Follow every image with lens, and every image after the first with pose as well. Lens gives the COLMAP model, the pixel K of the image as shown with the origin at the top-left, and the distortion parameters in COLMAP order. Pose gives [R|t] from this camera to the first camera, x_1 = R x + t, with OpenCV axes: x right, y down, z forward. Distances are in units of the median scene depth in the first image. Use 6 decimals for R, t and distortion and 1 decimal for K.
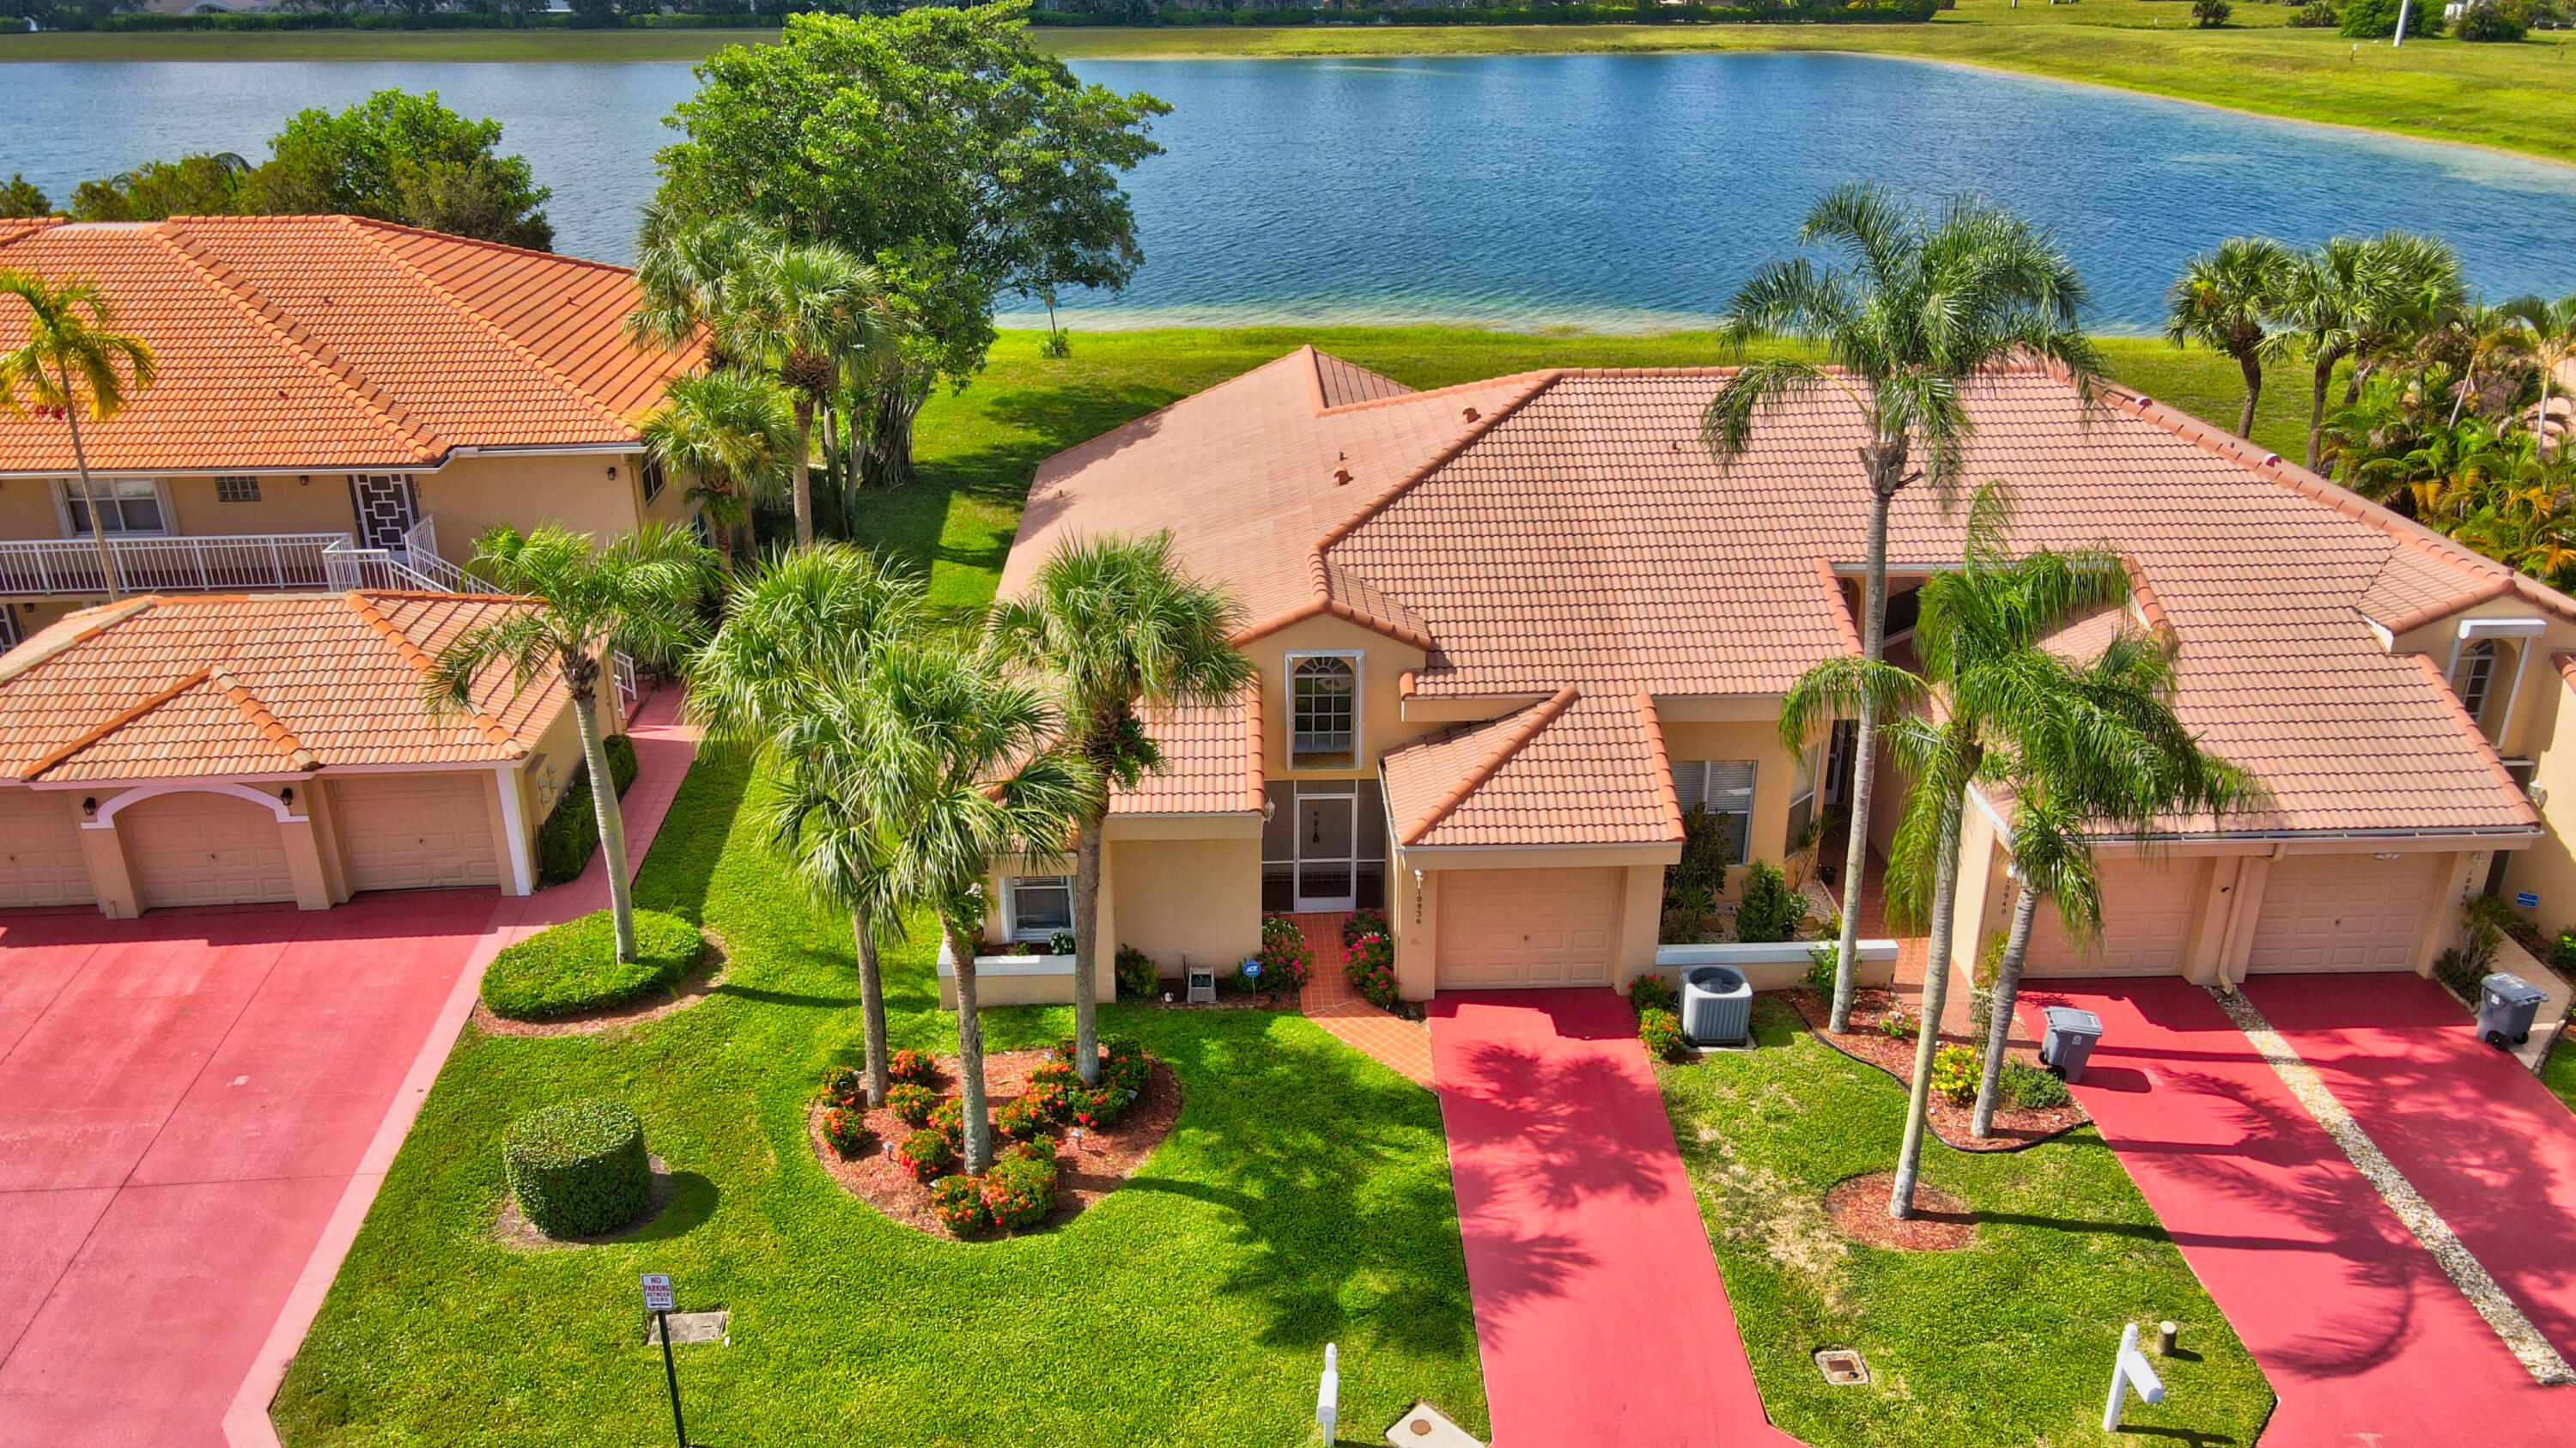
lens RADIAL K [[1906.4, 0, 1276.2], [0, 1906.4, 724.7], [0, 0, 1]] dist [-0.007374, 0.042569]
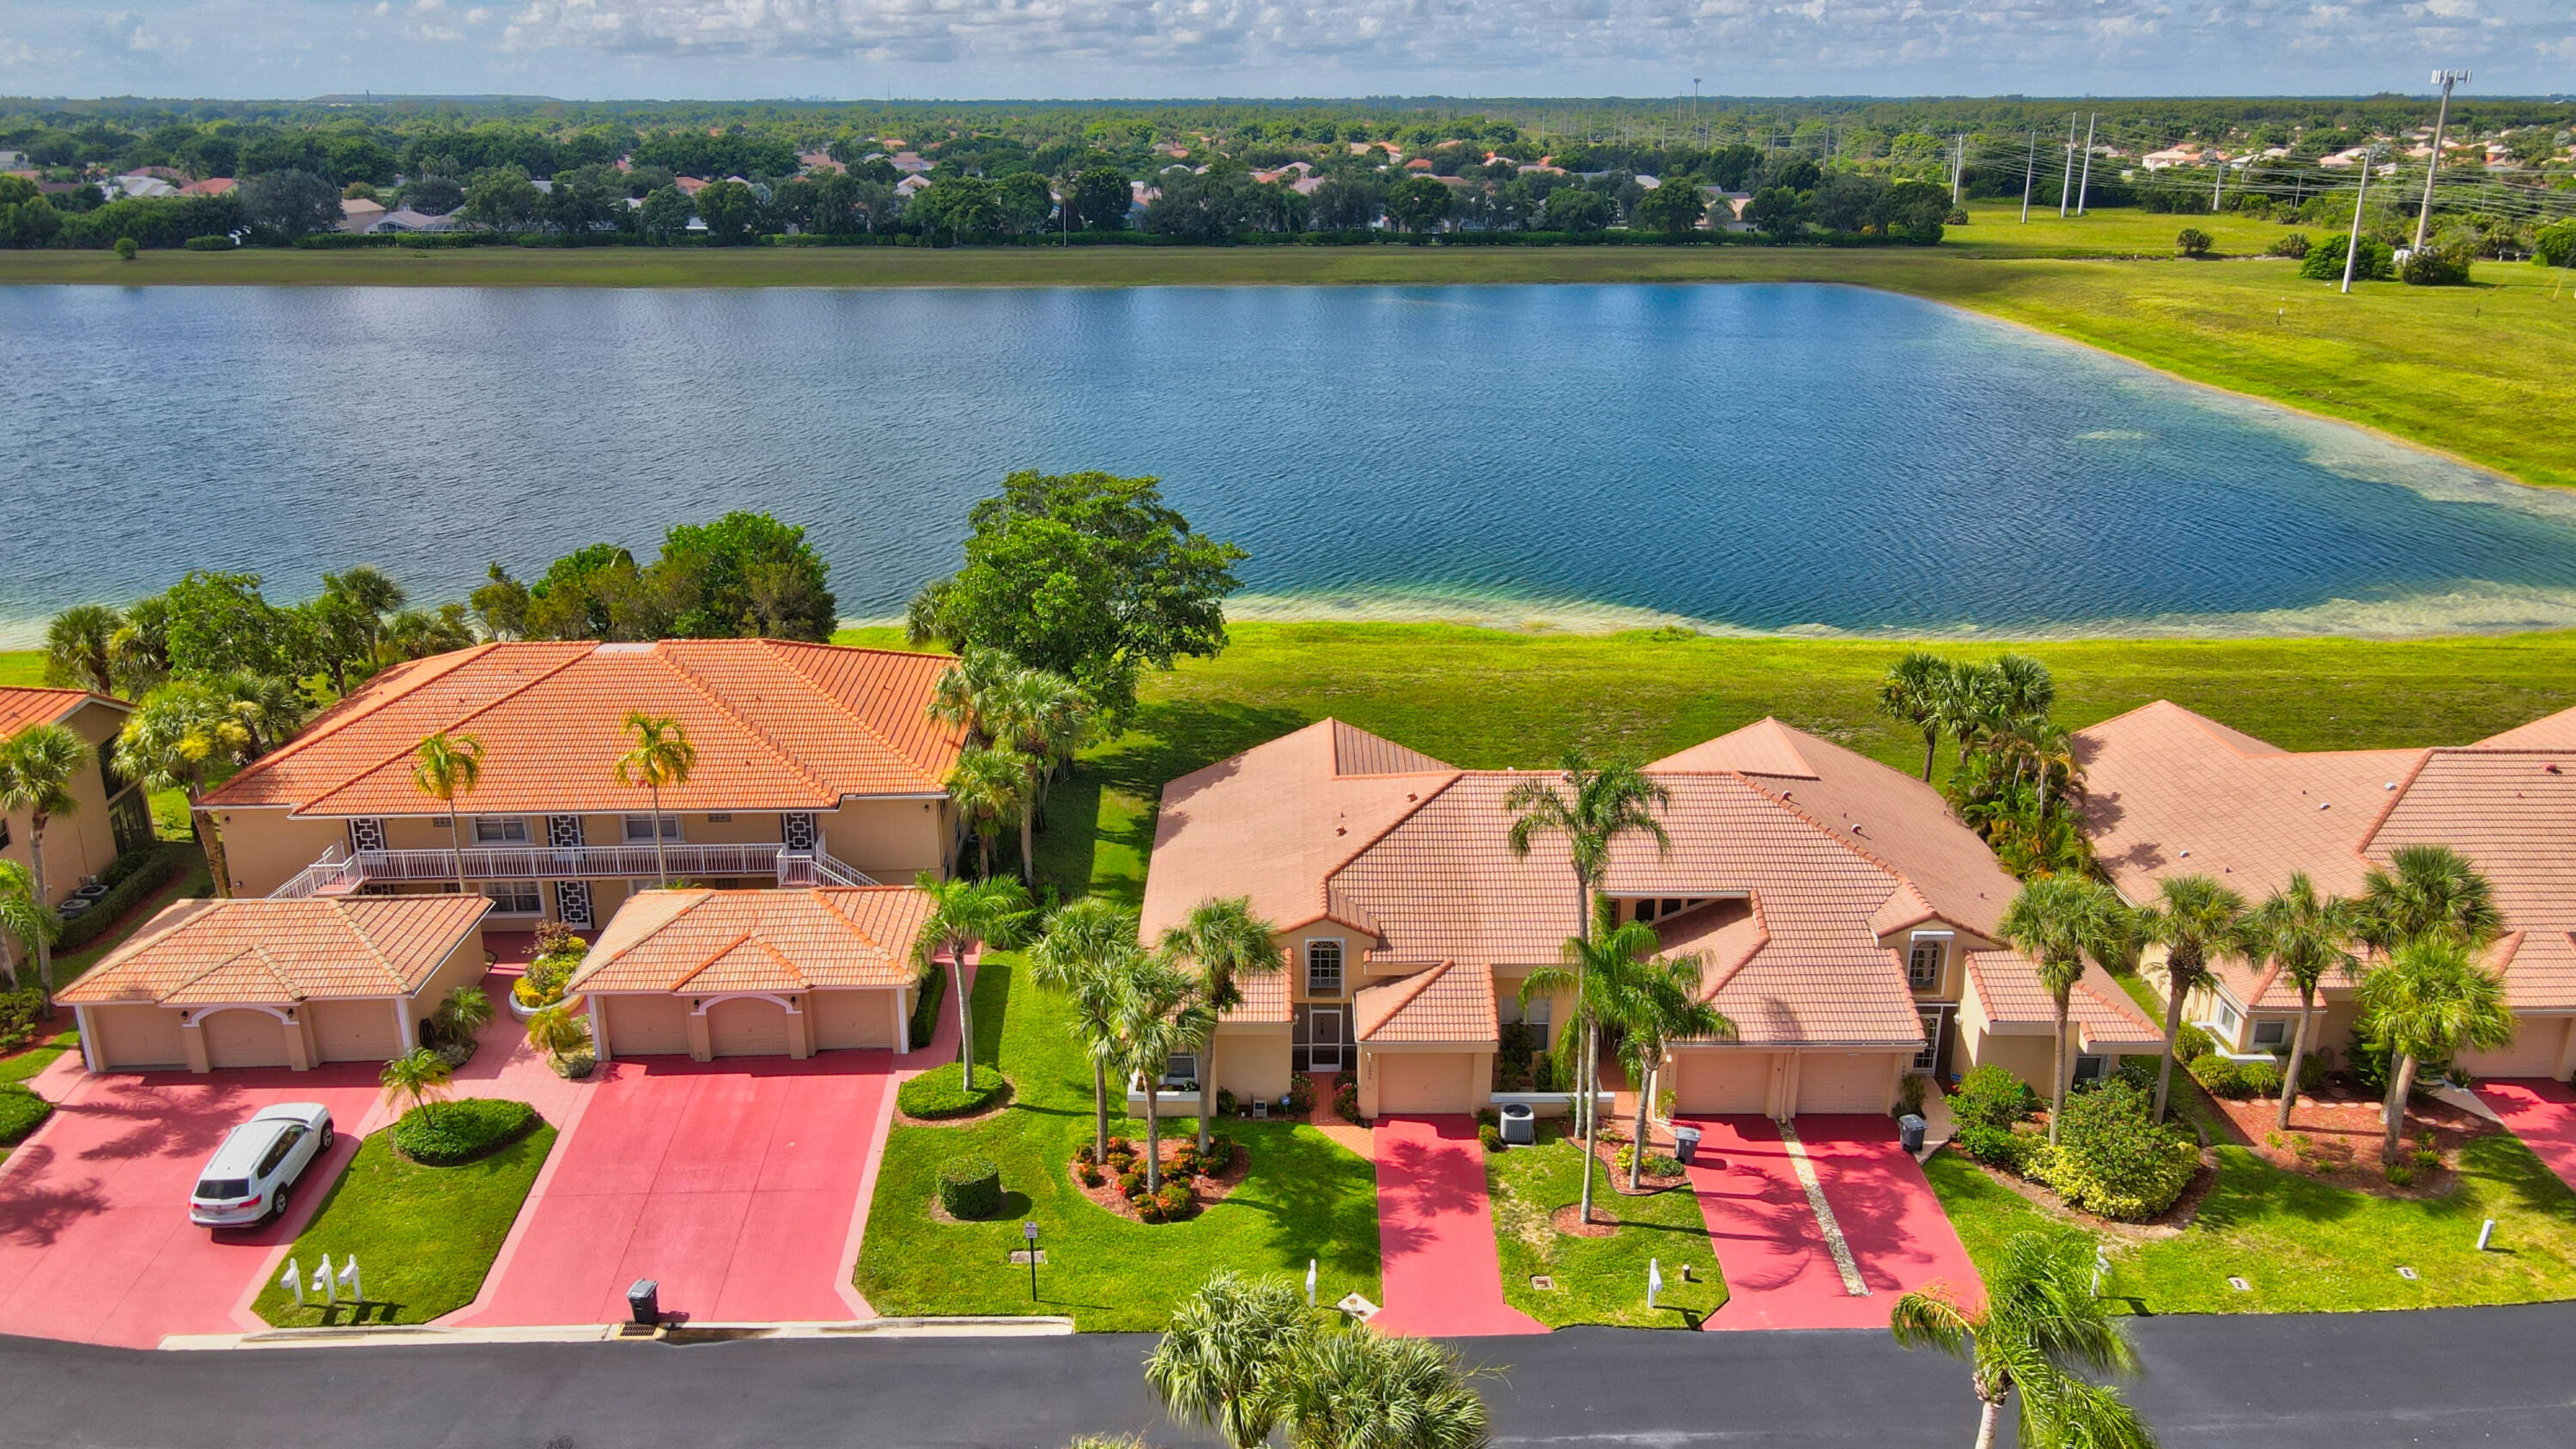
lens RADIAL K [[1906.5, 0, 1276.2], [0, 1906.5, 725.2], [0, 0, 1]] dist [-0.007374, 0.042569]
pose [[0.999404, 0.014192, -0.031479, 0.037274], [-0.016443, 0.997237, -0.072444, -0.127002], [0.030364, 0.072919, 0.996876, -1.087930]]
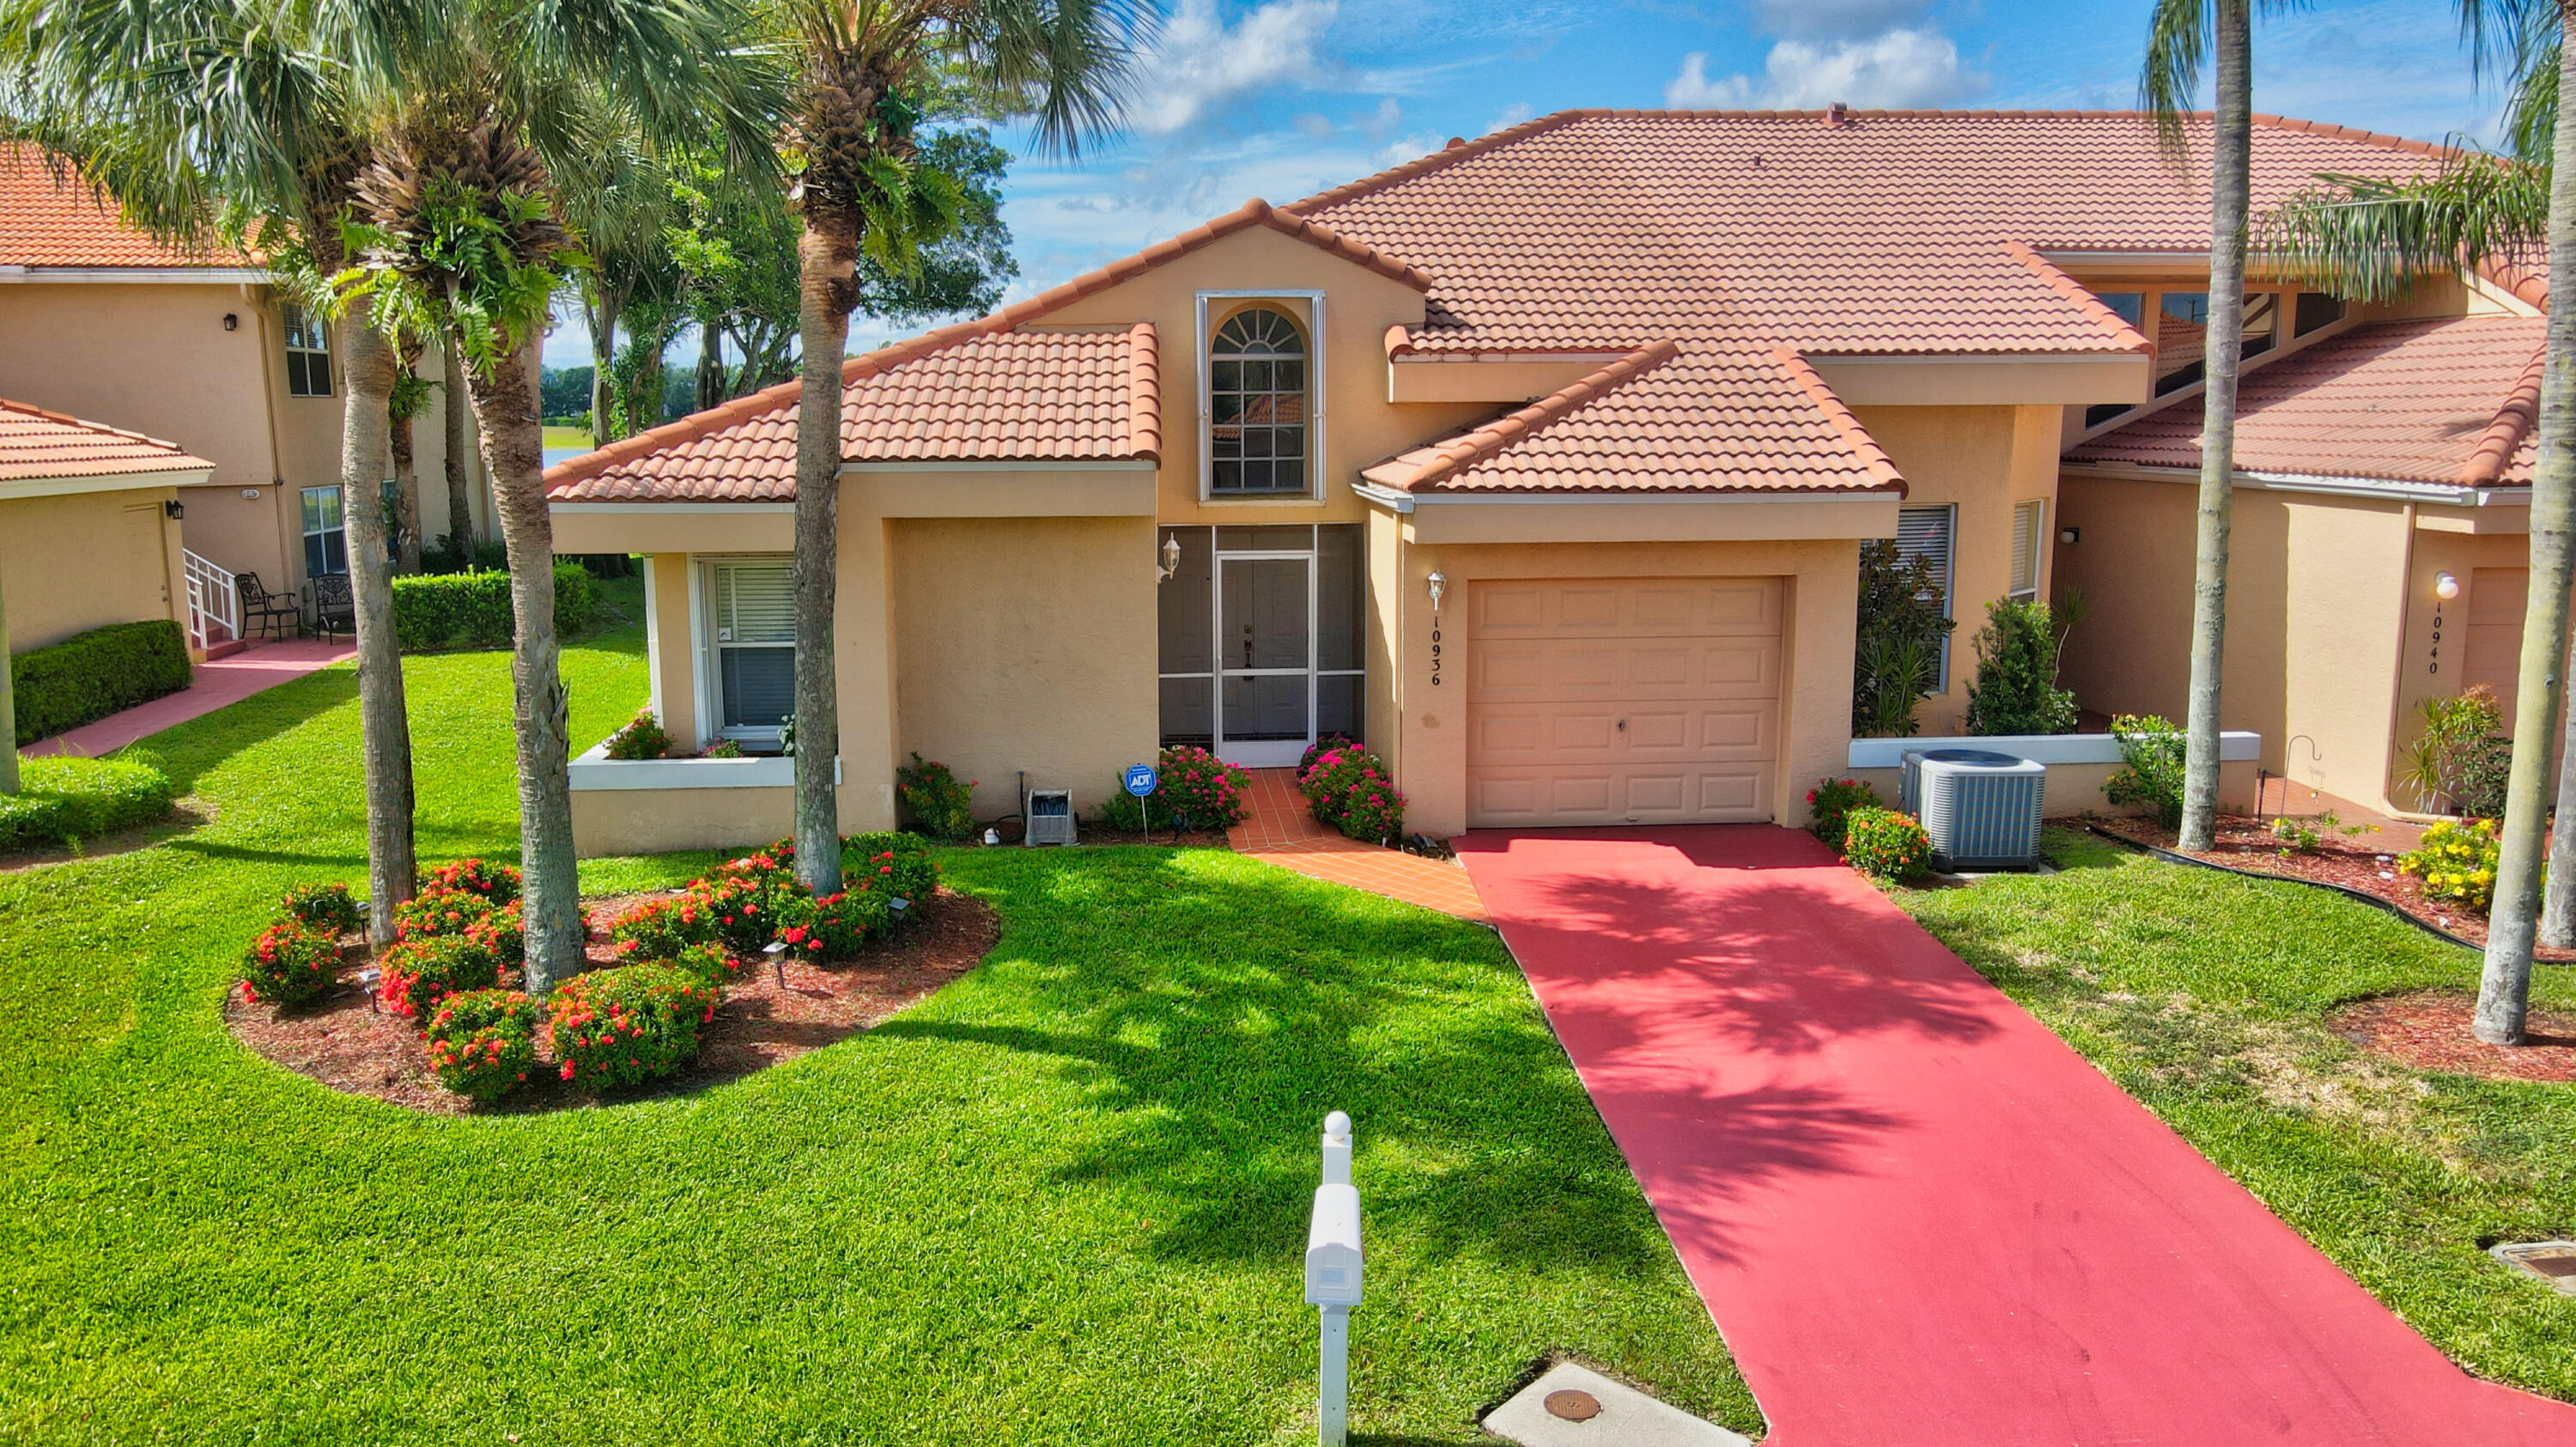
lens RADIAL K [[1906.3, 0, 1276.2], [0, 1906.3, 724.2], [0, 0, 1]] dist [-0.007374, 0.042569]
pose [[0.998827, -0.008907, 0.047593, 0.000454], [0.019252, 0.974956, -0.221562, 0.257046], [-0.044428, 0.222218, 0.973984, 0.487935]]
